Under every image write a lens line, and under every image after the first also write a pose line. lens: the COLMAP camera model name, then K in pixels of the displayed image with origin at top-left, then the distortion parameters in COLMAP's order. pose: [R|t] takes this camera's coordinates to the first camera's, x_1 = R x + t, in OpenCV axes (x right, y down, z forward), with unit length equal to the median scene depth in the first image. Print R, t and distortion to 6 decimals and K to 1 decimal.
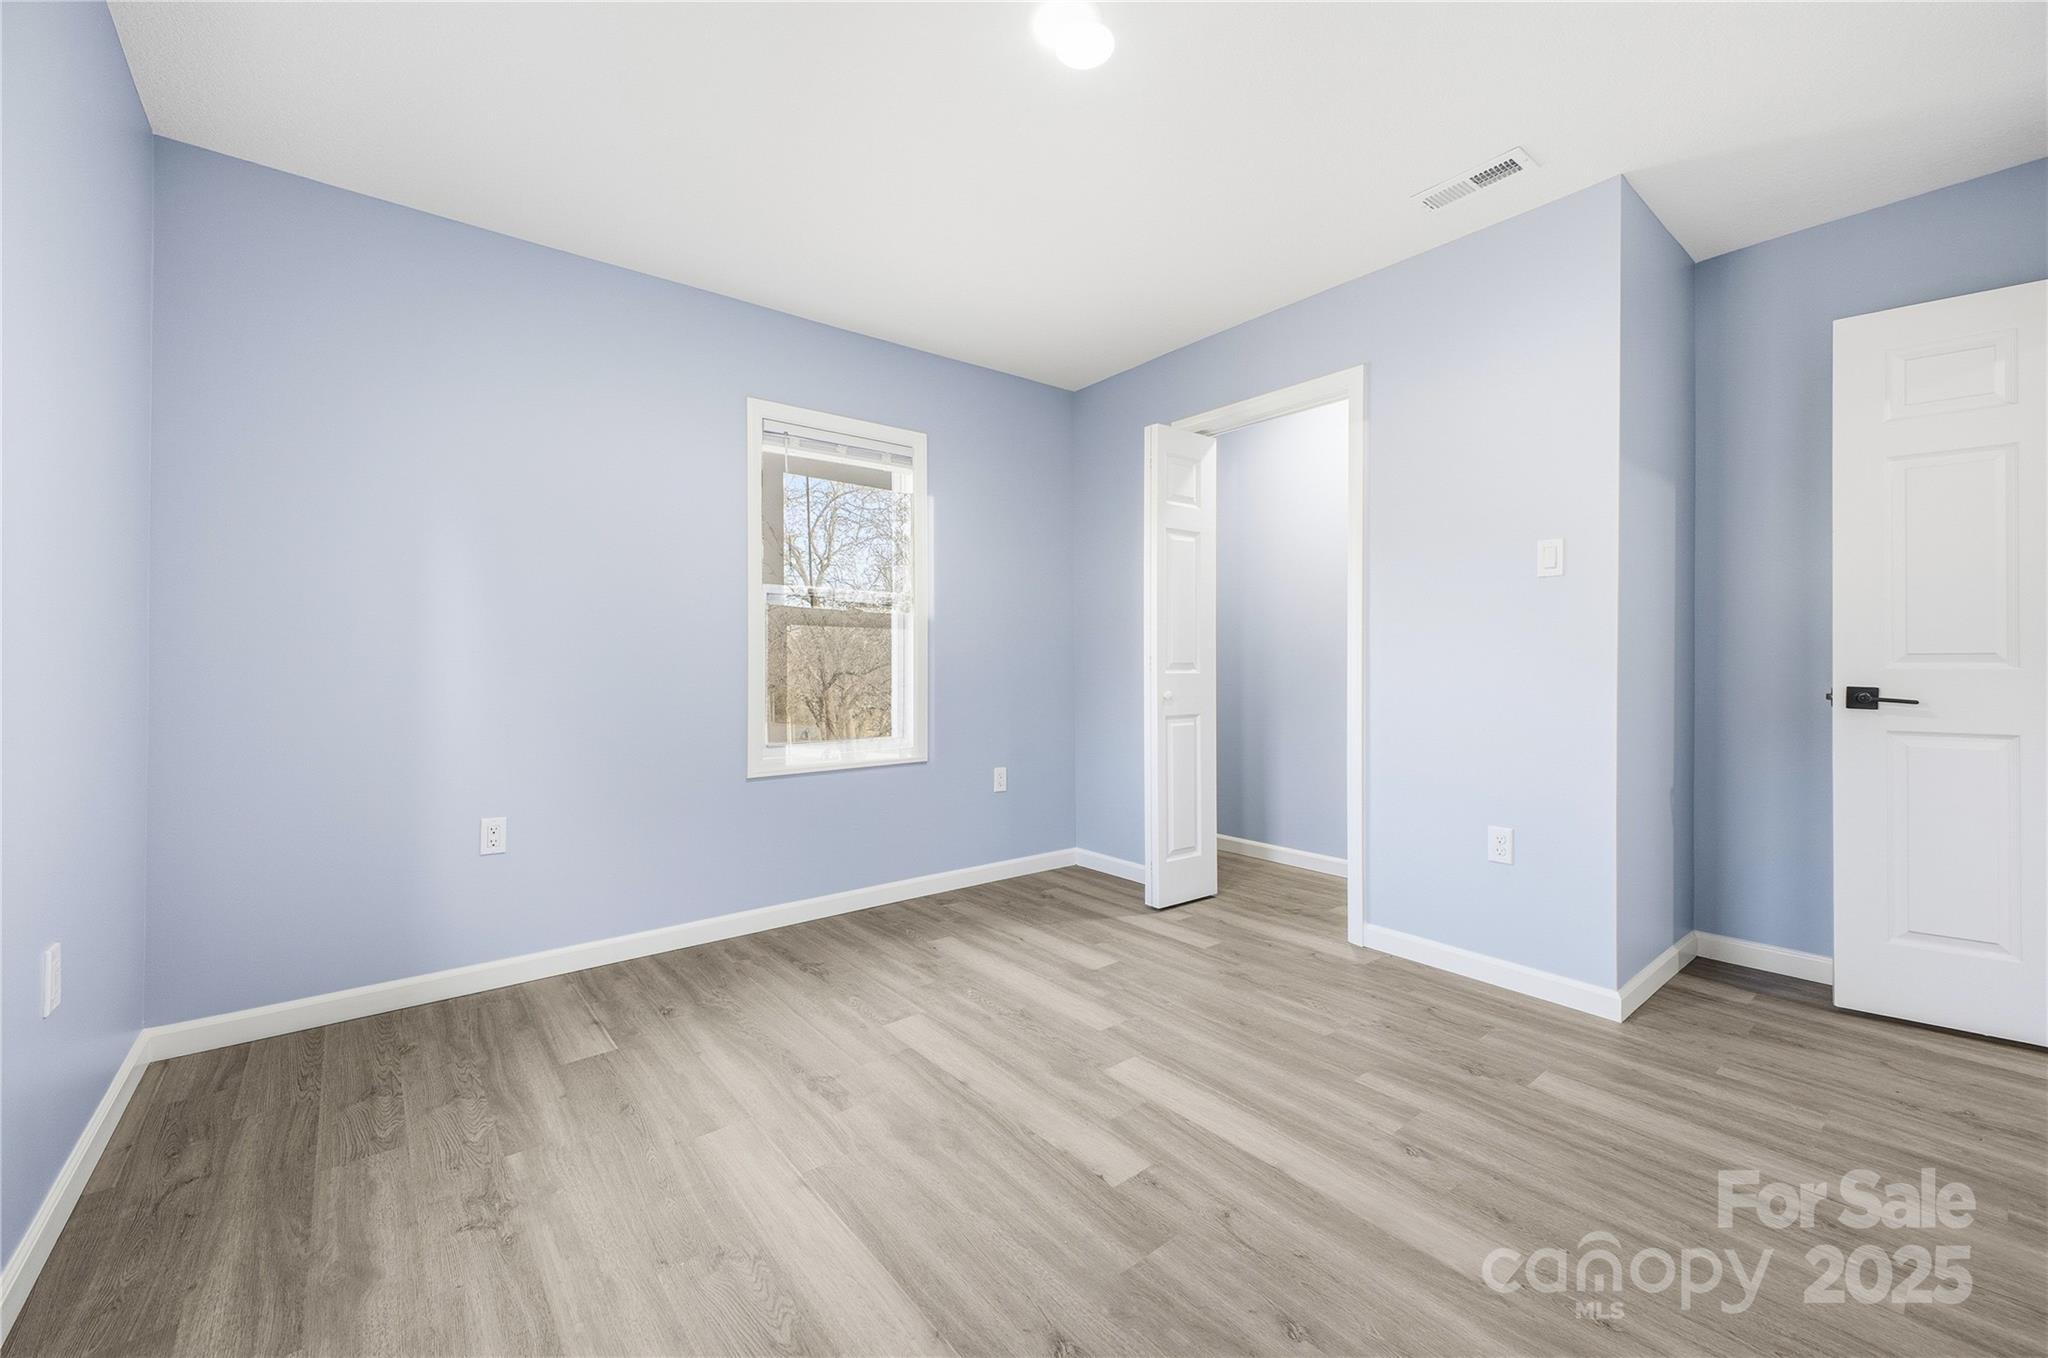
lens RADIAL K [[814.1, 0, 971.8], [0, 814.1, 670.8], [0, 0, 1]] dist [0.021045, -0.003237]
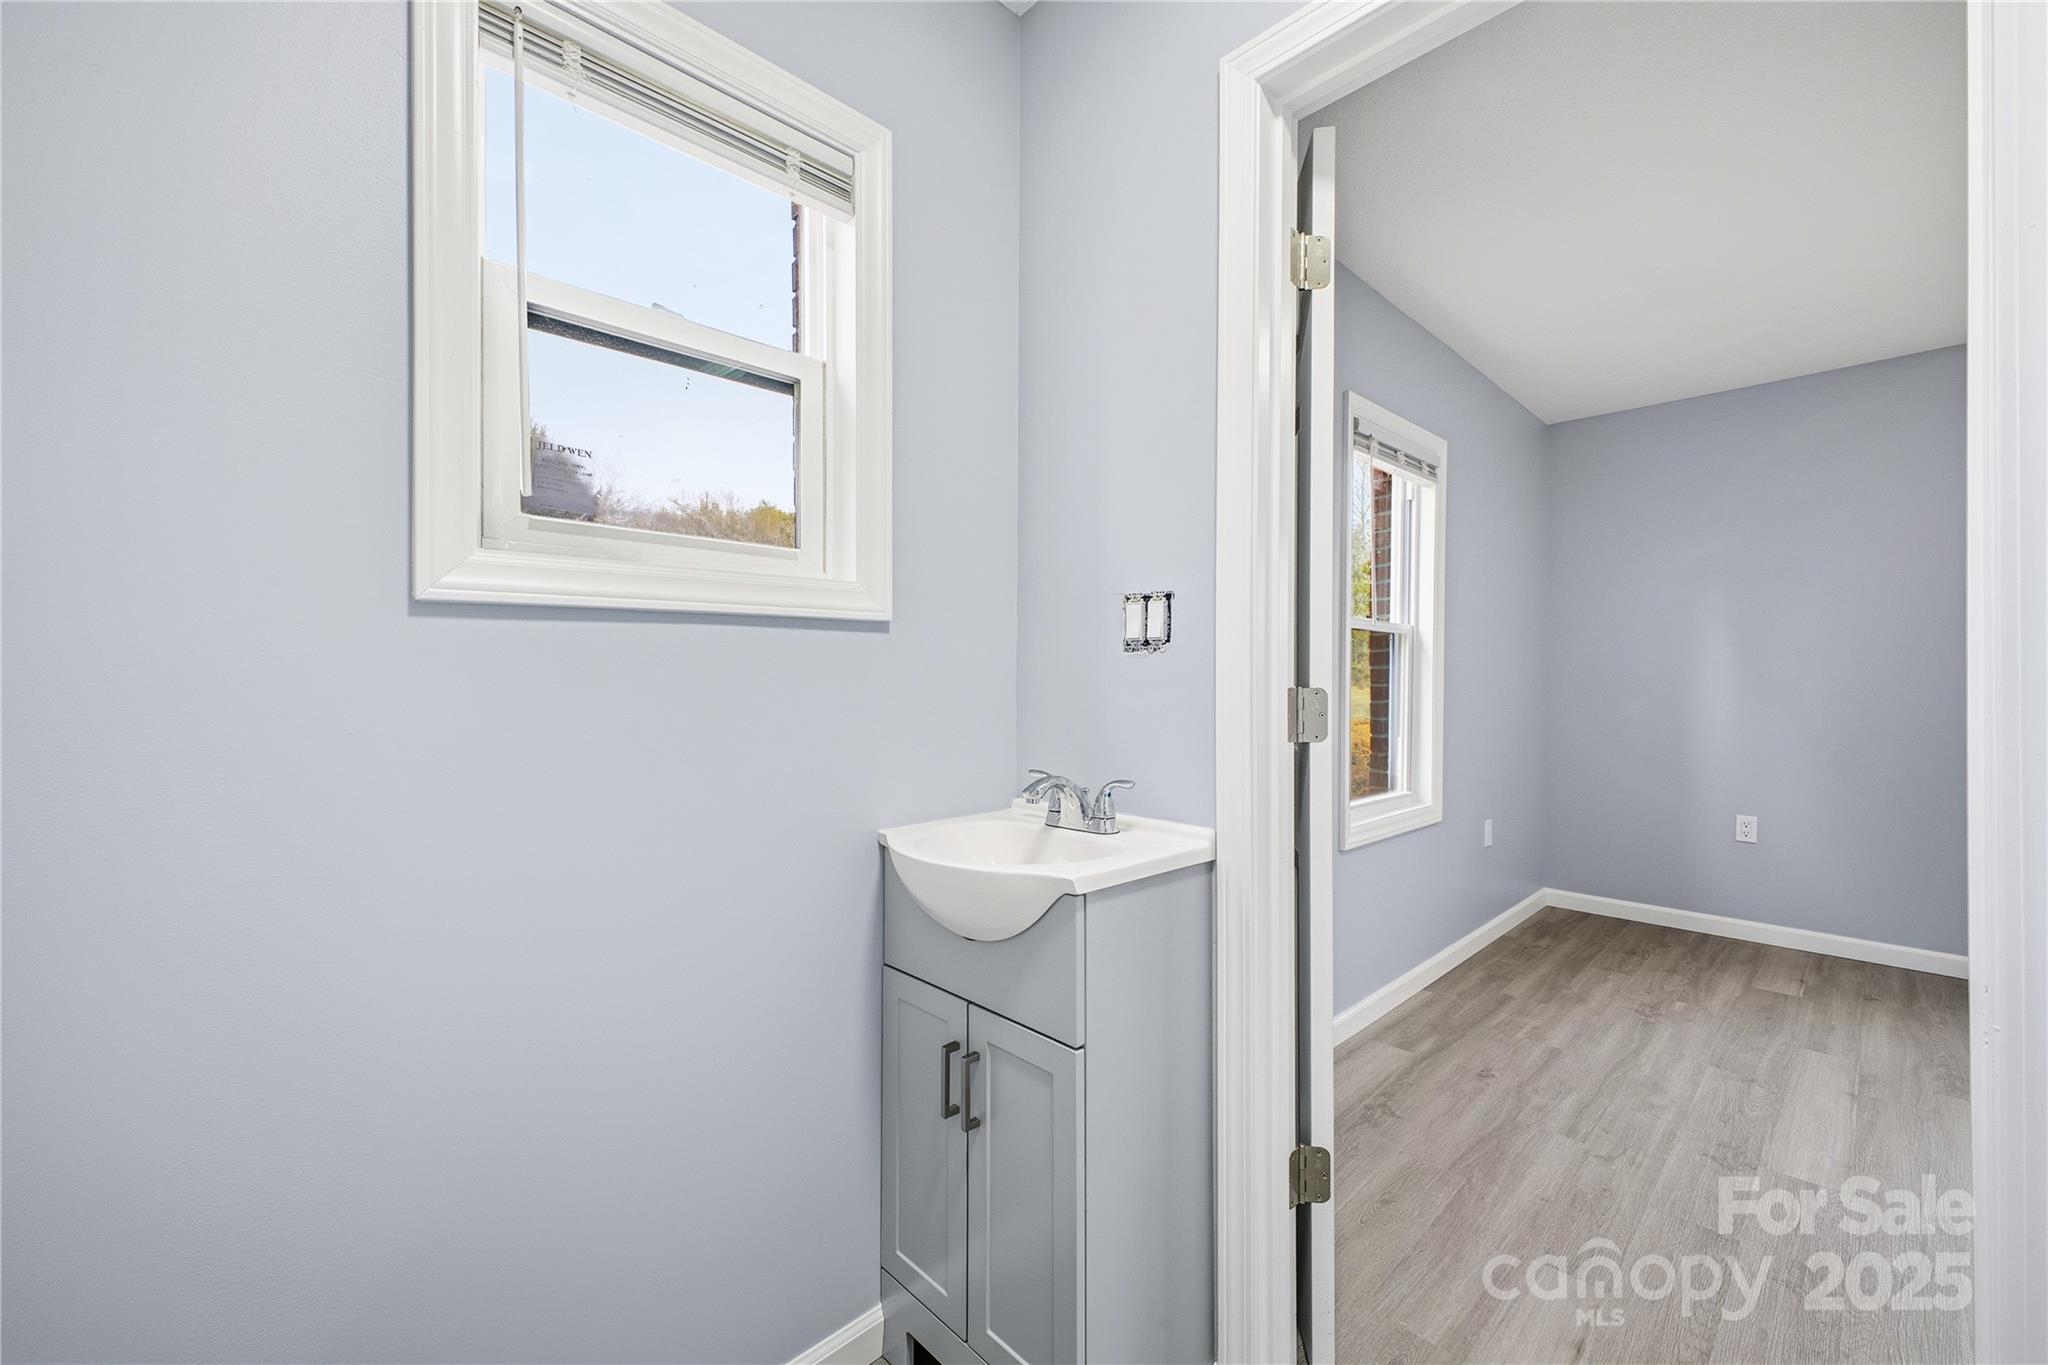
lens RADIAL K [[814.1, 0, 1030.4], [0, 814.1, 671.9], [0, 0, 1]] dist [0.021045, -0.003237]
pose [[0.110804, 0.002289, -0.993840, 0.975017], [-0.008944, 0.999959, 0.001306, -0.080636], [0.993802, 0.008745, 0.110820, -0.518596]]
